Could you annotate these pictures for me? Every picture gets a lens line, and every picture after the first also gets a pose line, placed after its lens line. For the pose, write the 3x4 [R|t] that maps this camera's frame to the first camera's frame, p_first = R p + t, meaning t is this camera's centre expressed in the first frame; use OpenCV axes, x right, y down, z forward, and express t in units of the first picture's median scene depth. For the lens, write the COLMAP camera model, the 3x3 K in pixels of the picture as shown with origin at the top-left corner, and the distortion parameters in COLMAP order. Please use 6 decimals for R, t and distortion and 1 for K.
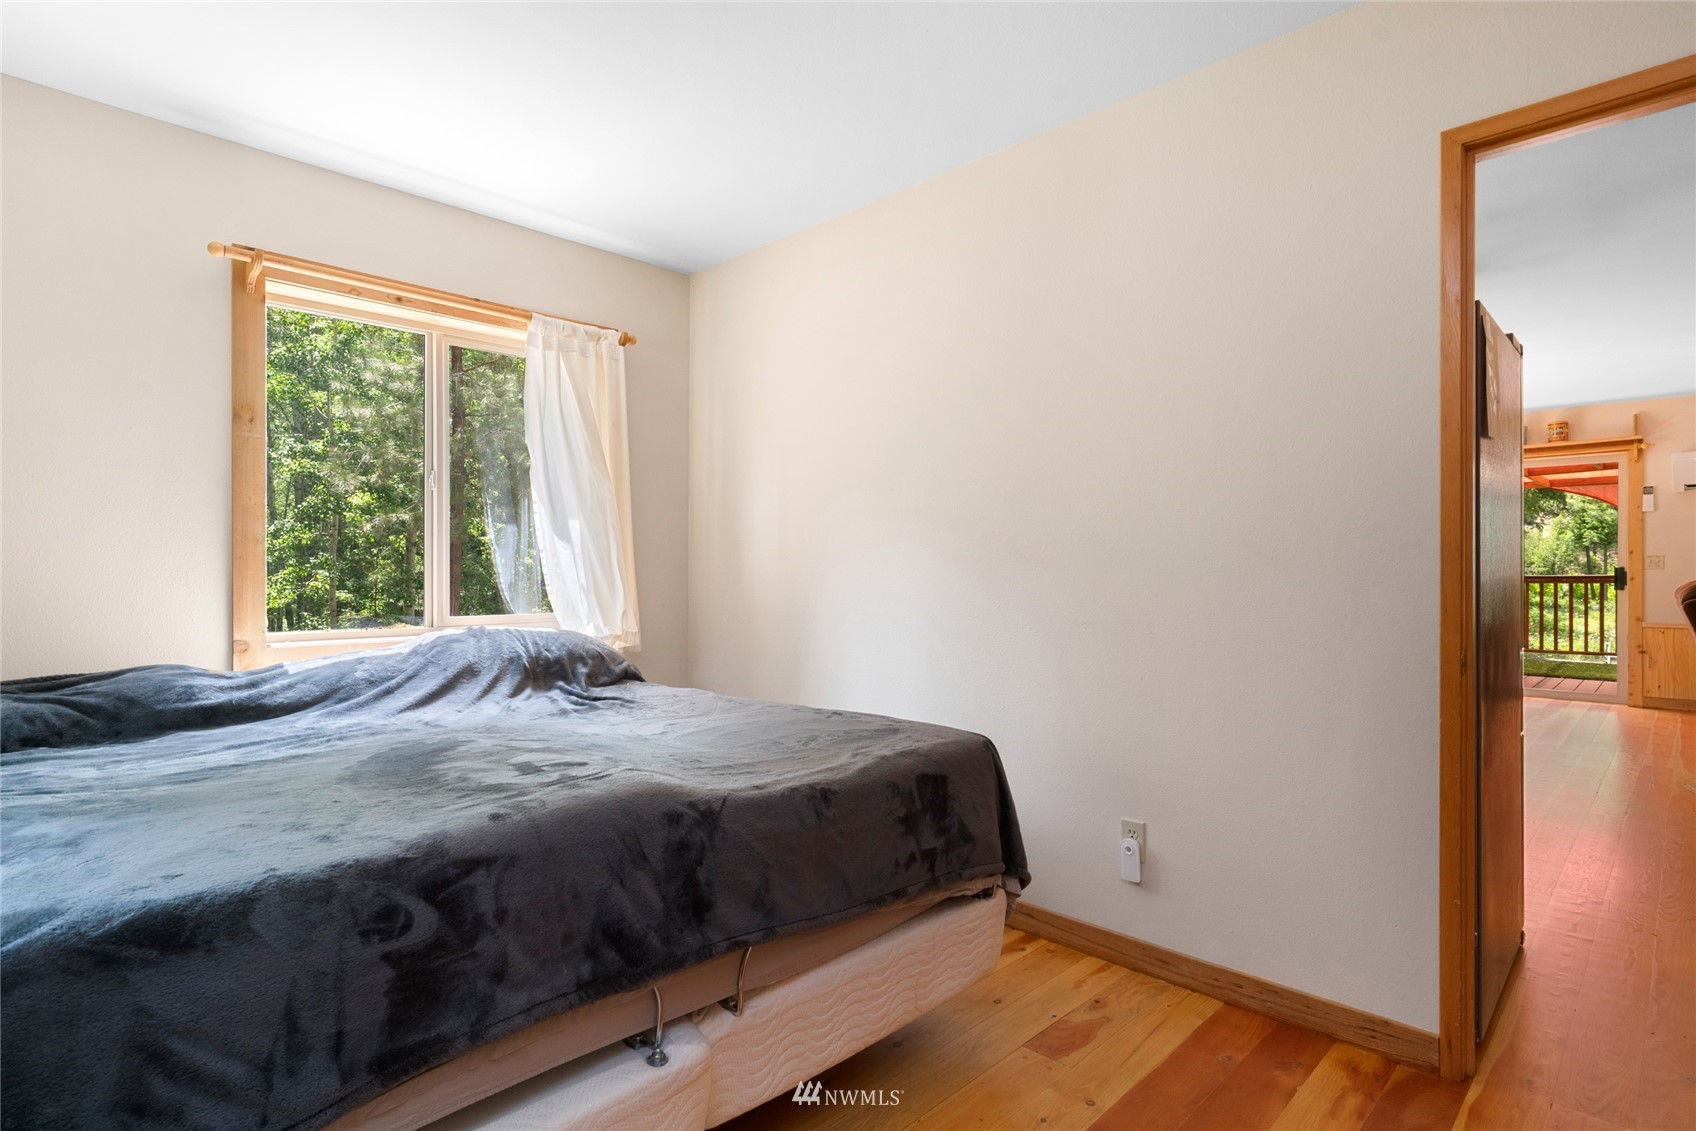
lens RADIAL K [[861.5, 0, 839.8], [0, 861.5, 564.2], [0, 0, 1]] dist [-0.002395, 0.001019]
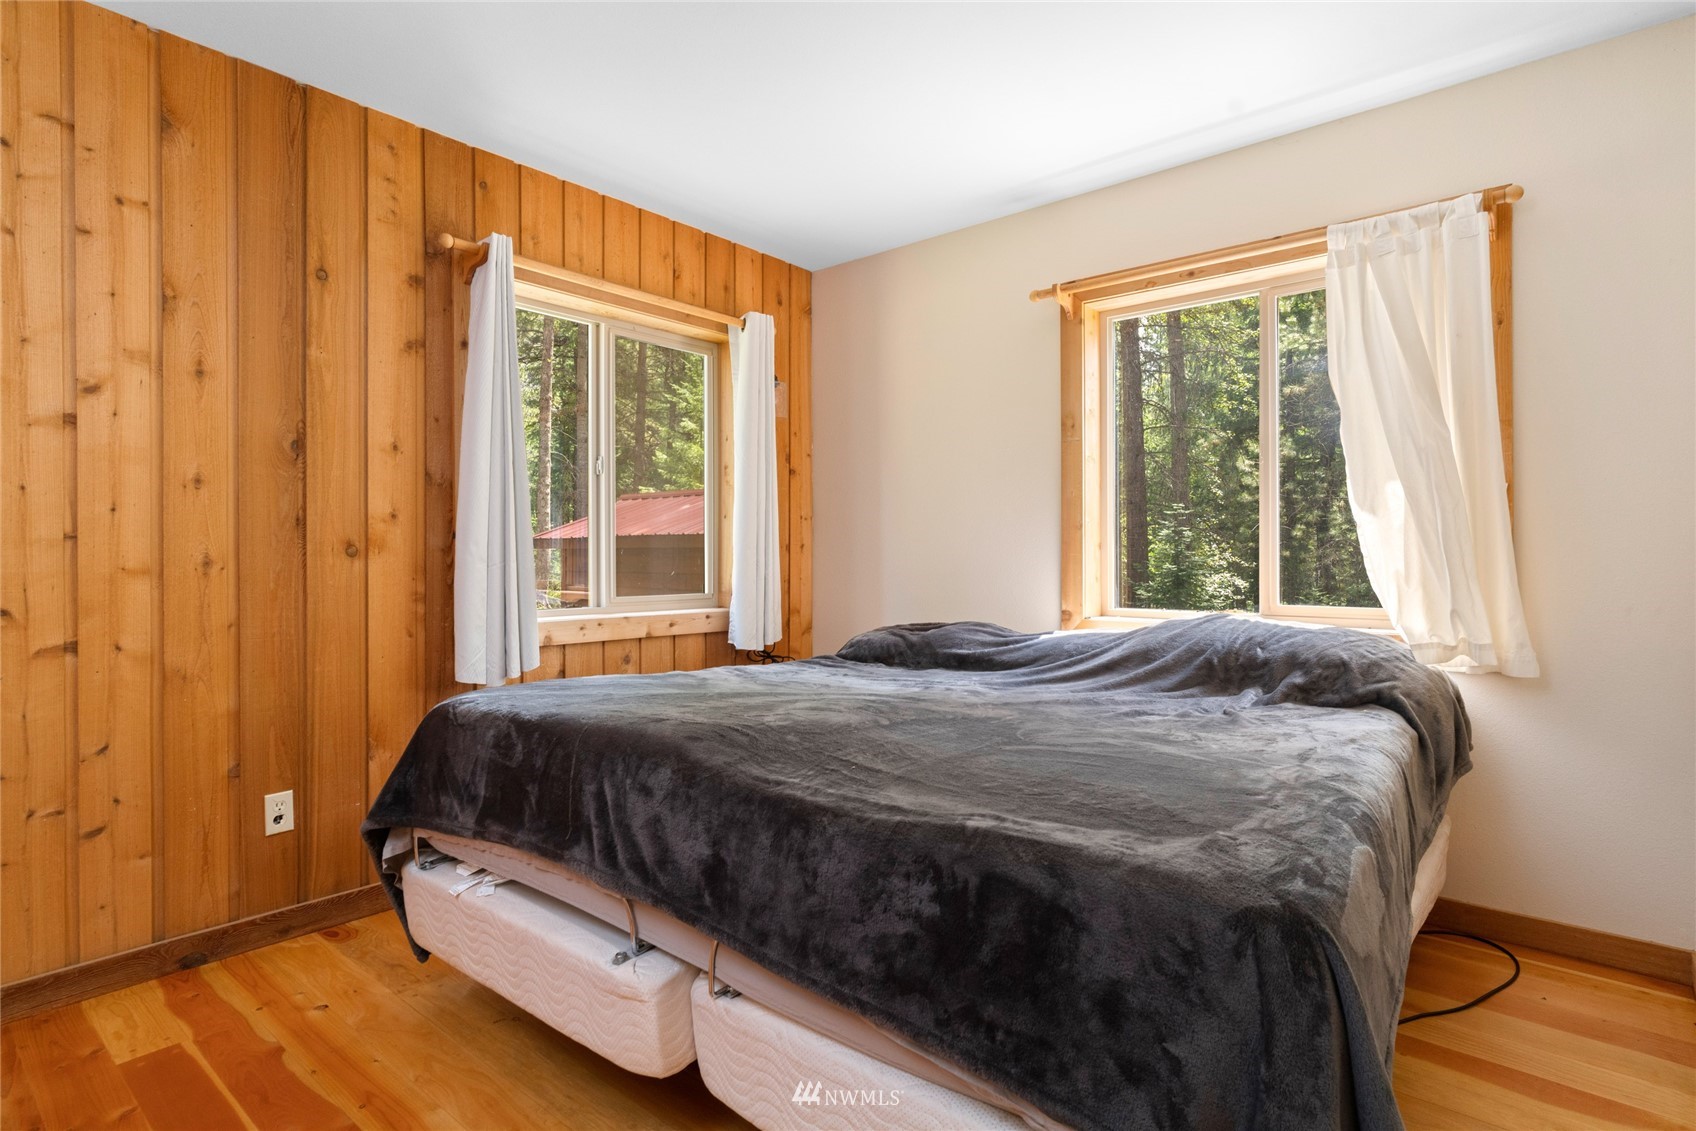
lens RADIAL K [[861.5, 0, 840.4], [0, 861.5, 567.7], [0, 0, 1]] dist [-0.002395, 0.001019]
pose [[0.072731, 0.012534, -0.997273, 0.485781], [0.009742, 0.999864, 0.013277, 0.008407], [0.997304, -0.010681, 0.072599, 0.593639]]
